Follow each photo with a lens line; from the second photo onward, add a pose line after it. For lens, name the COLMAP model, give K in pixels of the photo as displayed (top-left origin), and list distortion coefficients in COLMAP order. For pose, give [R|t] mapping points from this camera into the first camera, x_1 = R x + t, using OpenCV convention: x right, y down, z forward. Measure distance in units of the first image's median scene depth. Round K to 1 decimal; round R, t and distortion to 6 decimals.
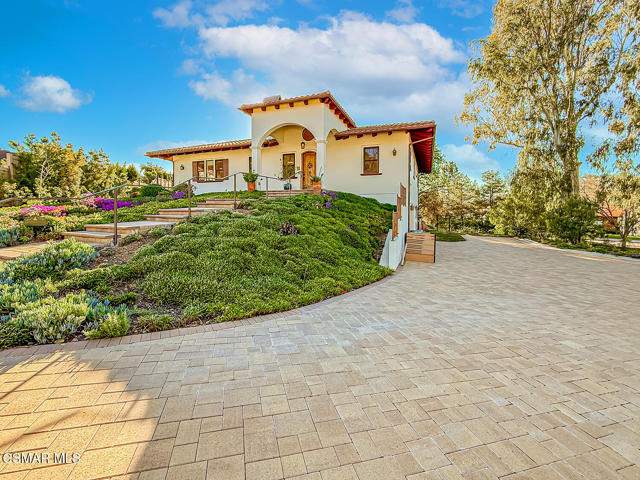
lens RADIAL K [[273.4, 0, 322.4], [0, 273.4, 207.6], [0, 0, 1]] dist [-0.002063, -0.000292]
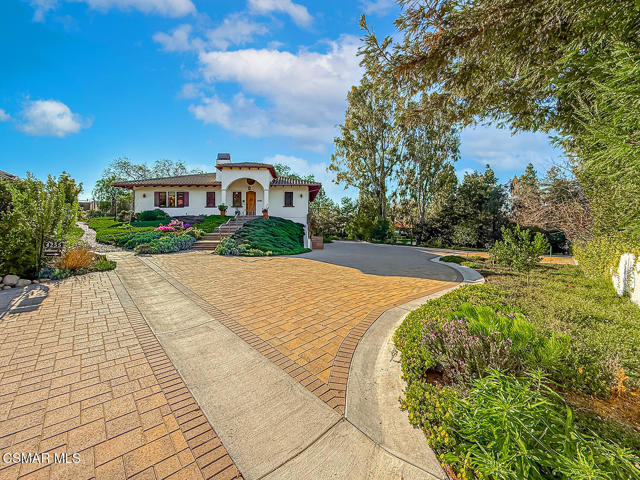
lens RADIAL K [[259.9, 0, 316.7], [0, 259.9, 225.1], [0, 0, 1]] dist [0.000257, -0.000097]
pose [[0.907401, -0.010496, 0.420134, -0.273163], [0.007016, 0.999927, 0.009828, -0.009435], [-0.420207, -0.005970, 0.907409, -0.470465]]
